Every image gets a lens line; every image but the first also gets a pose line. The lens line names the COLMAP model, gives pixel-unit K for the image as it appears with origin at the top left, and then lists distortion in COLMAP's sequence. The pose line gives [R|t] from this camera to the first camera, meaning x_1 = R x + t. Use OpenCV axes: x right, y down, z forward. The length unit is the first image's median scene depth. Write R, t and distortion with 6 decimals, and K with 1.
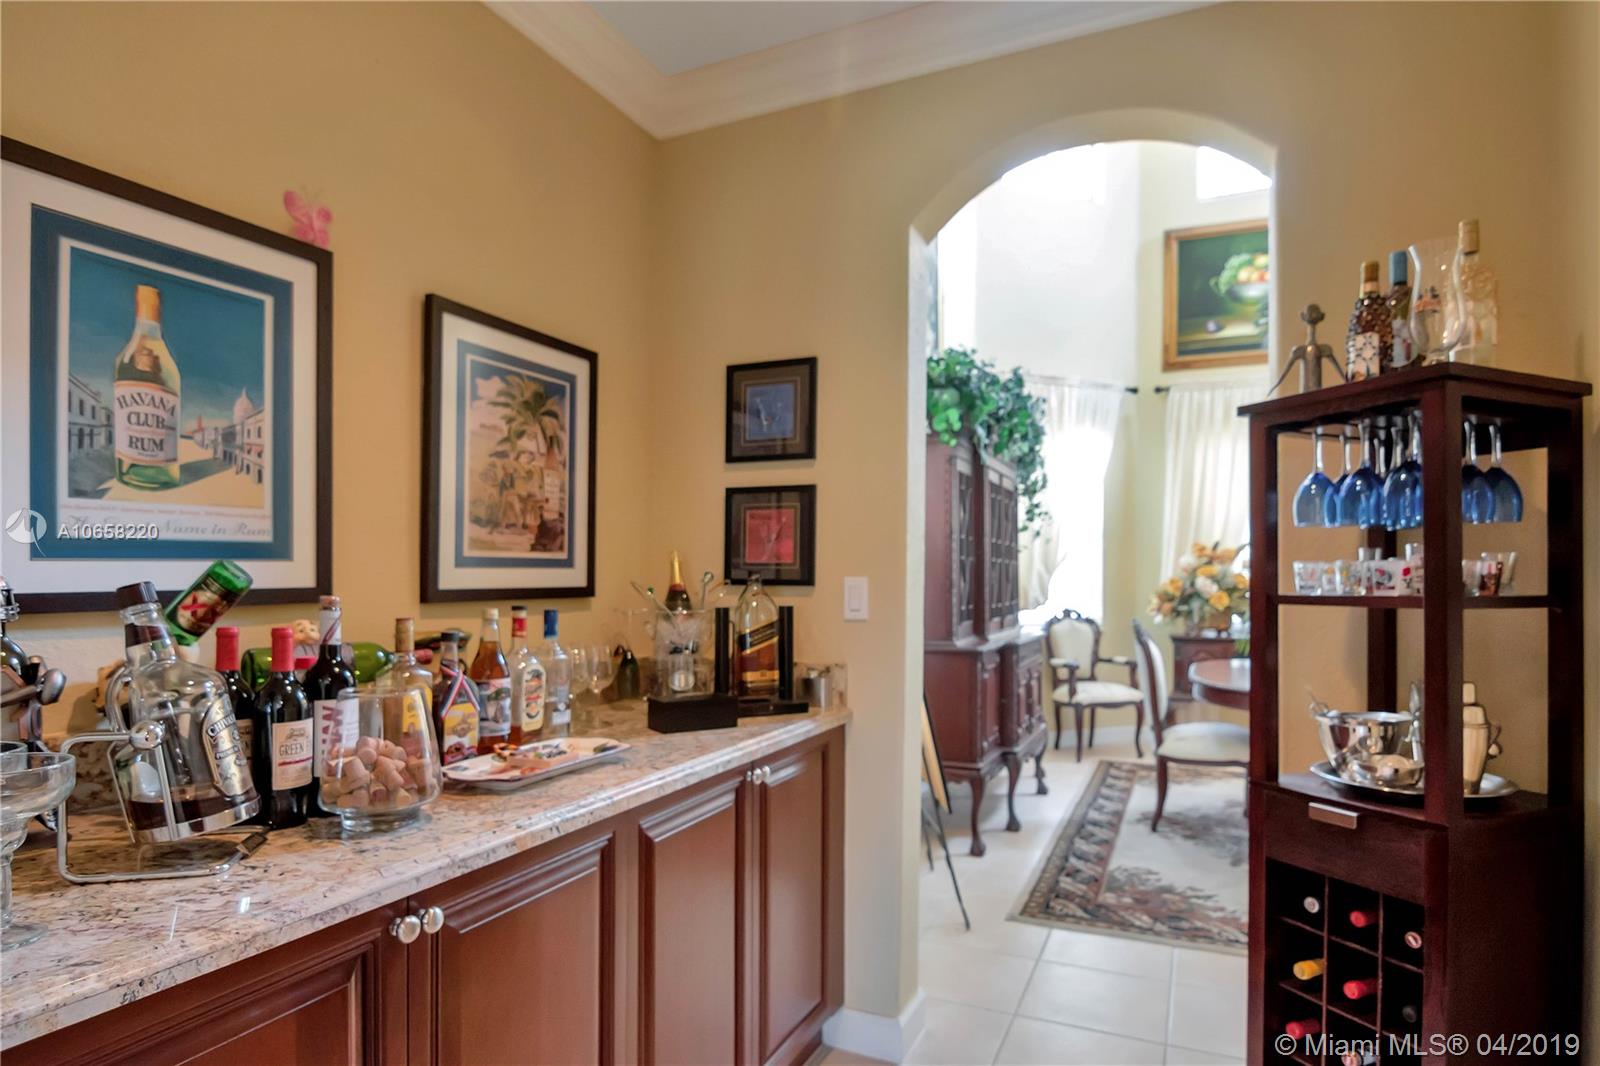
lens RADIAL K [[858.4, 0, 798.5], [0, 858.4, 569.3], [0, 0, 1]] dist [0.000076, -0.010860]
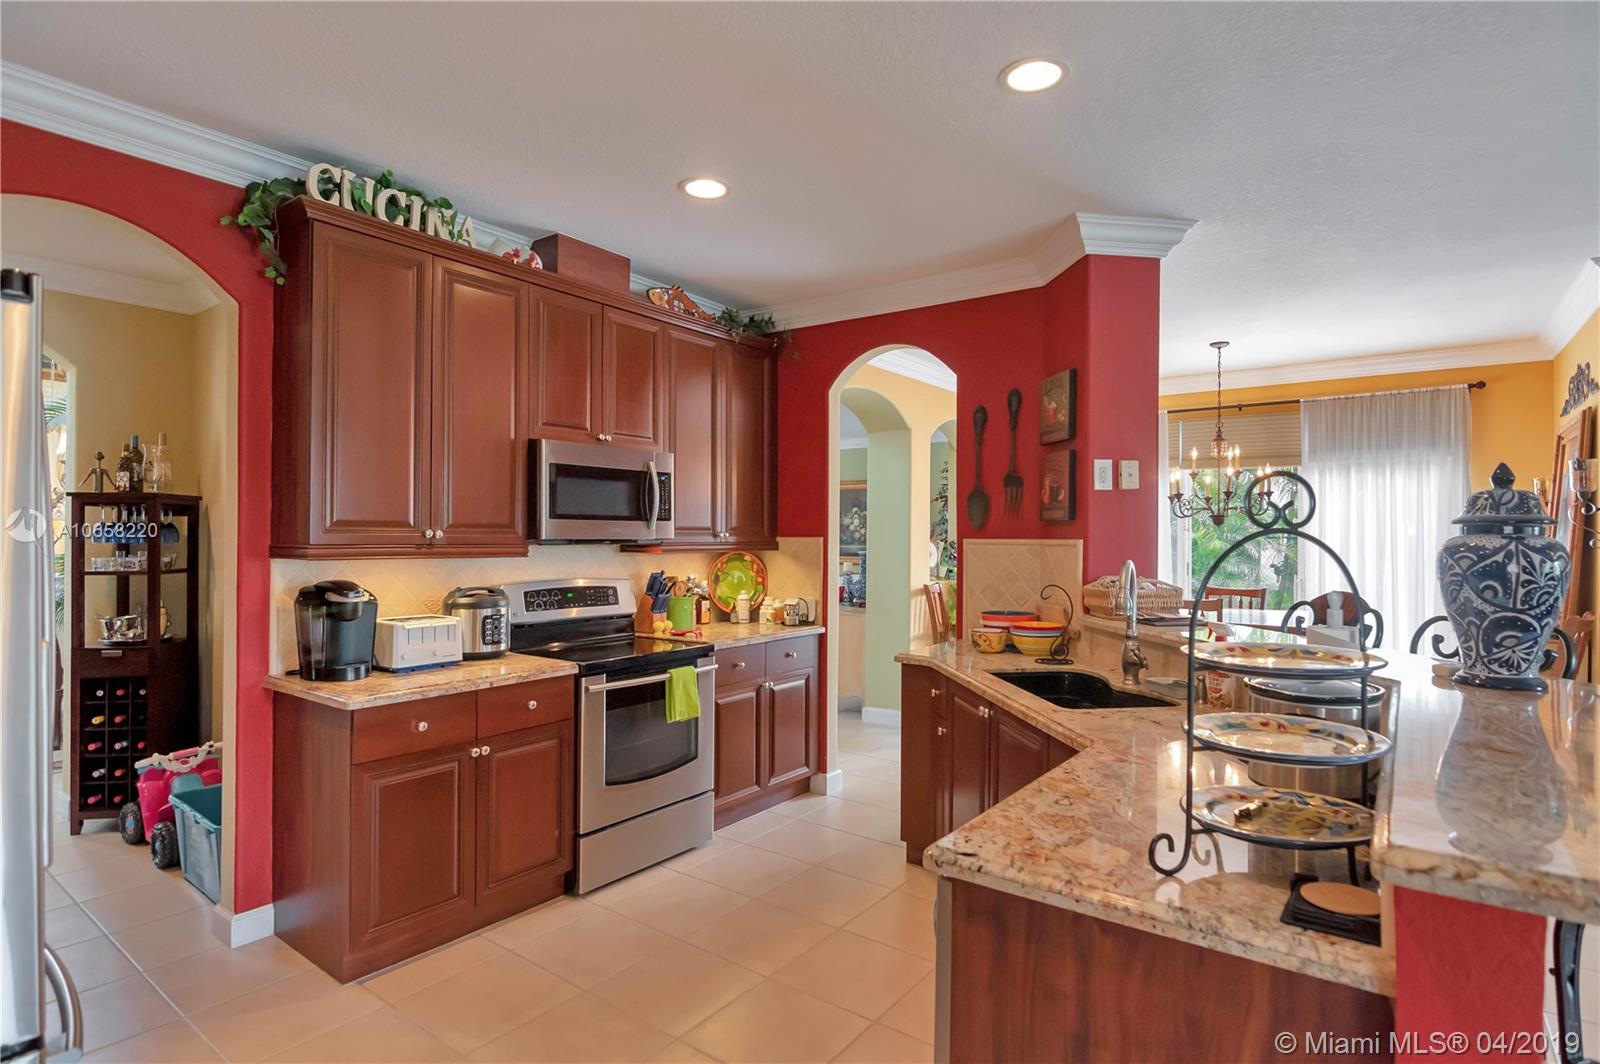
lens RADIAL K [[829.5, 0, 800.0], [0, 829.5, 532.0], [0, 0, 1]] dist [0.003560, -0.012983]
pose [[0.204225, 0.002512, 0.978921, -1.386697], [-0.013880, 0.999904, 0.000330, -0.117076], [-0.978825, -0.013655, 0.204241, -1.540162]]
